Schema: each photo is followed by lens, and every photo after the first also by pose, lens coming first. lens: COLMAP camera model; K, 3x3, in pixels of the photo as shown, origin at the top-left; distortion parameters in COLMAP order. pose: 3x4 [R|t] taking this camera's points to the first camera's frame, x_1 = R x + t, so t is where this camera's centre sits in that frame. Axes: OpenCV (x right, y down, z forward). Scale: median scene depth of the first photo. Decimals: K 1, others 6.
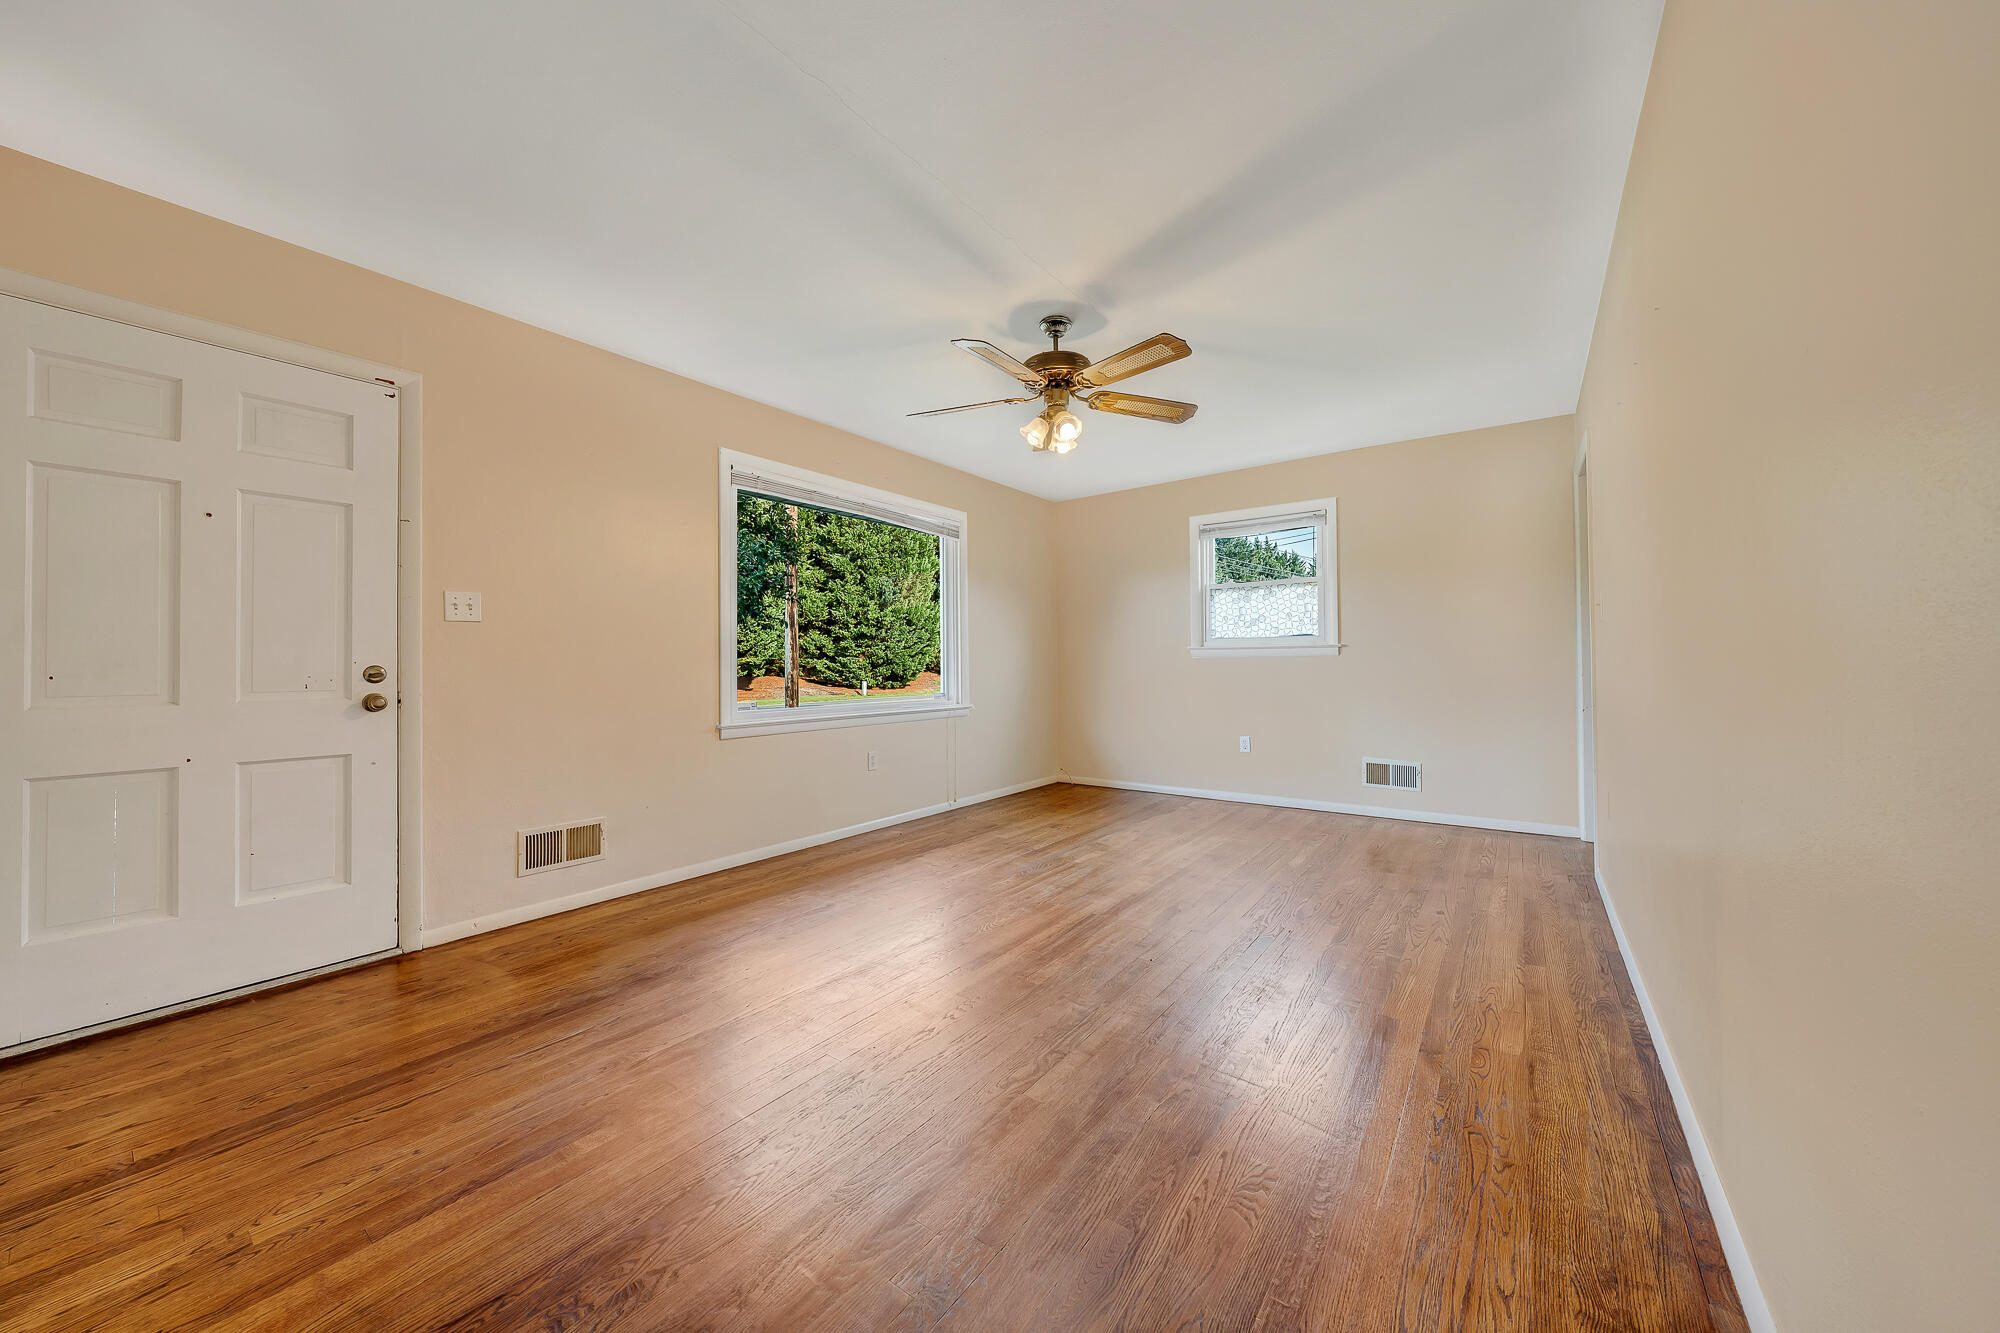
lens RADIAL K [[691.7, 0, 999.2], [0, 691.7, 662.6], [0, 0, 1]] dist [-0.000915, 0.000035]
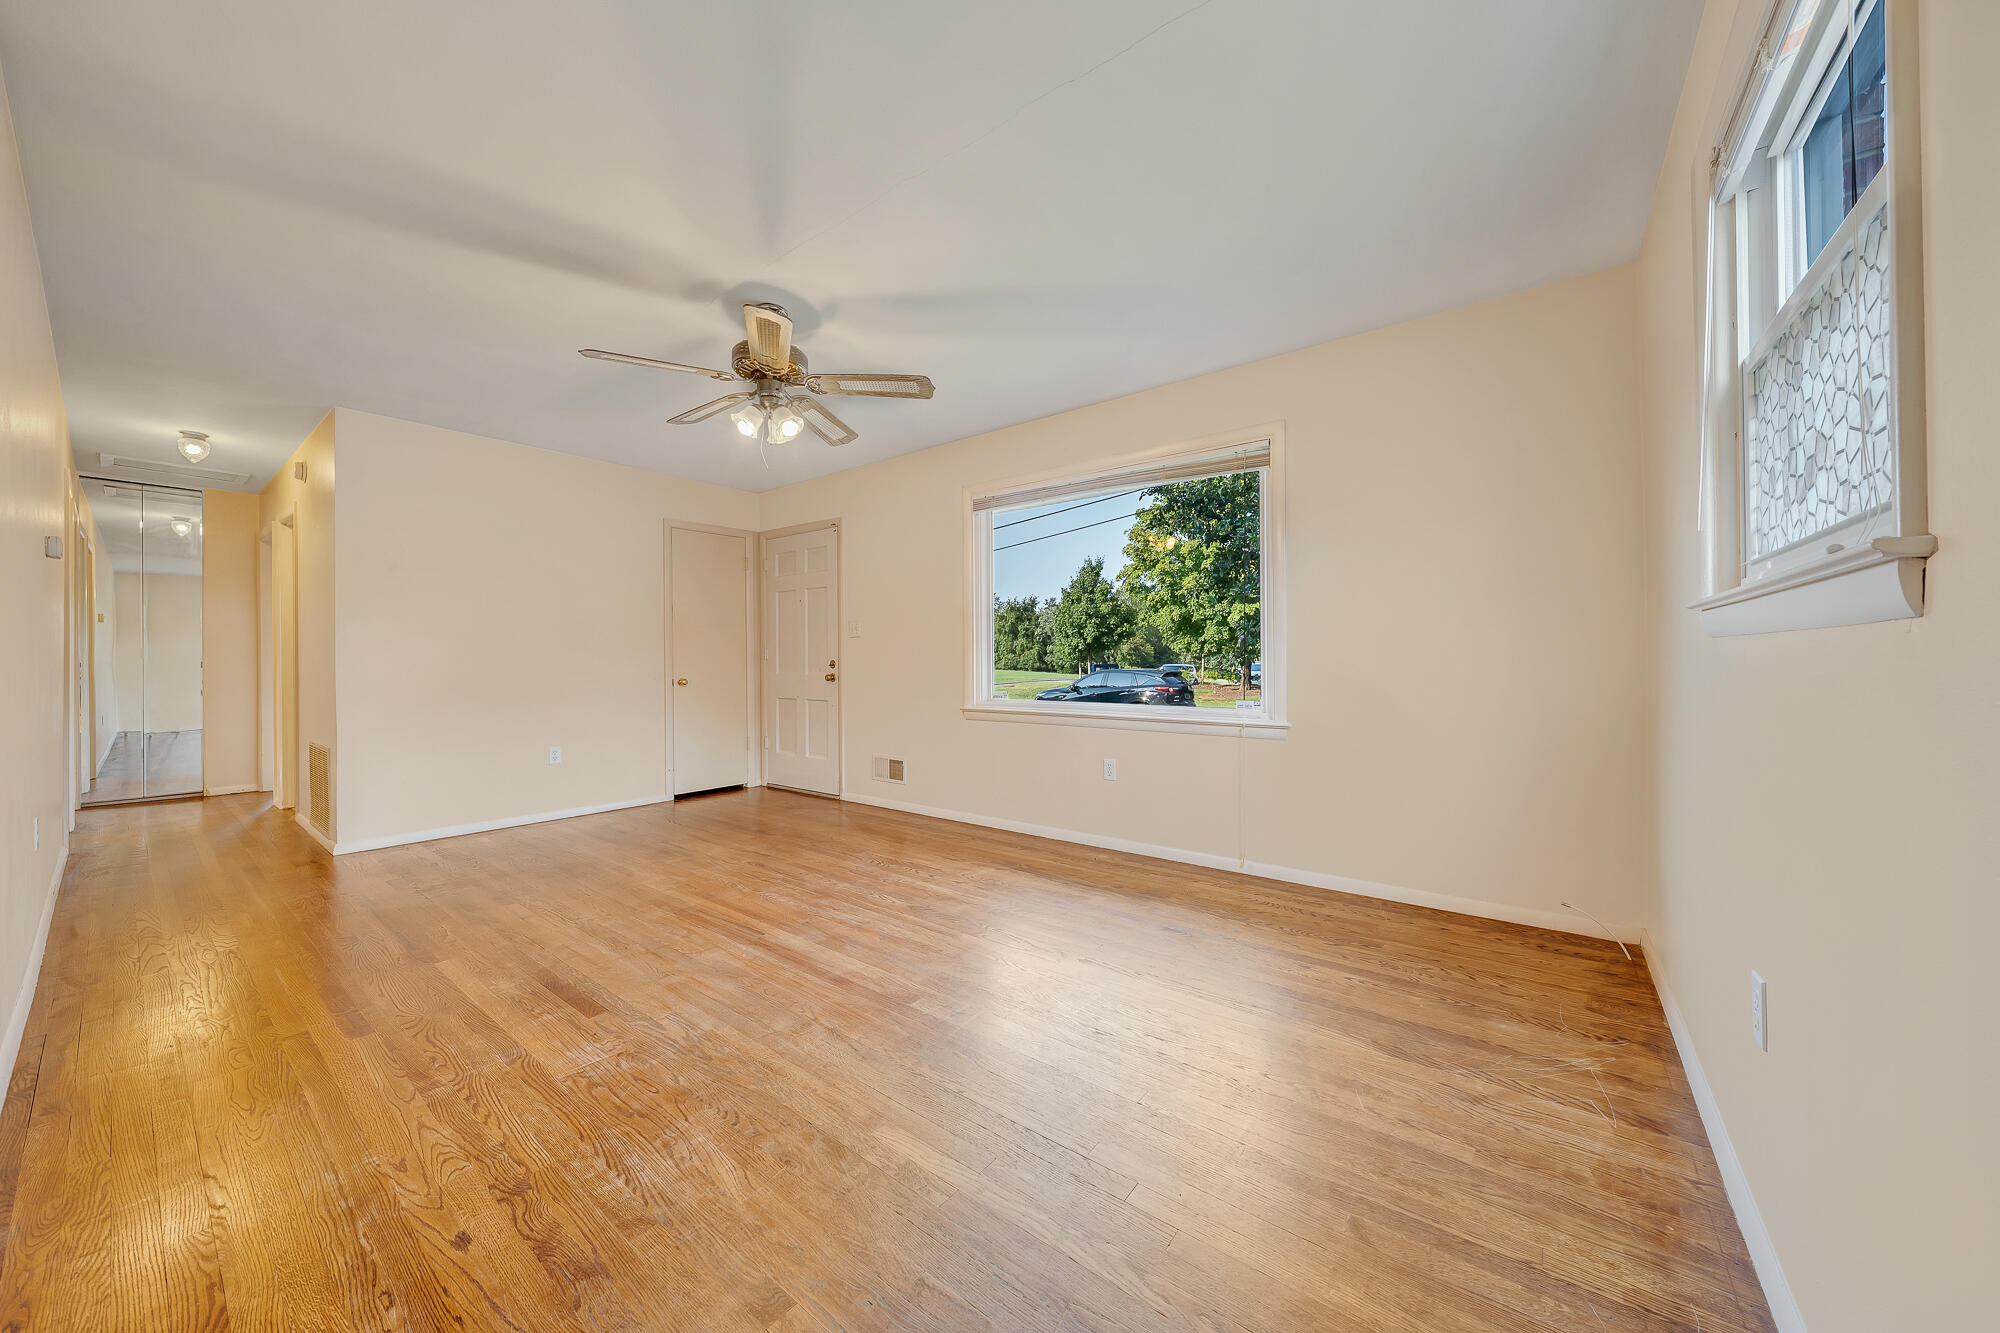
lens RADIAL K [[691.7, 0, 995.1], [0, 691.7, 660.9], [0, 0, 1]] dist [-0.000915, 0.000035]
pose [[-0.020731, 0.009479, -0.999740, 0.884444], [0.009427, 0.999912, 0.009285, -0.005803], [0.999741, -0.009232, -0.020818, 1.121450]]
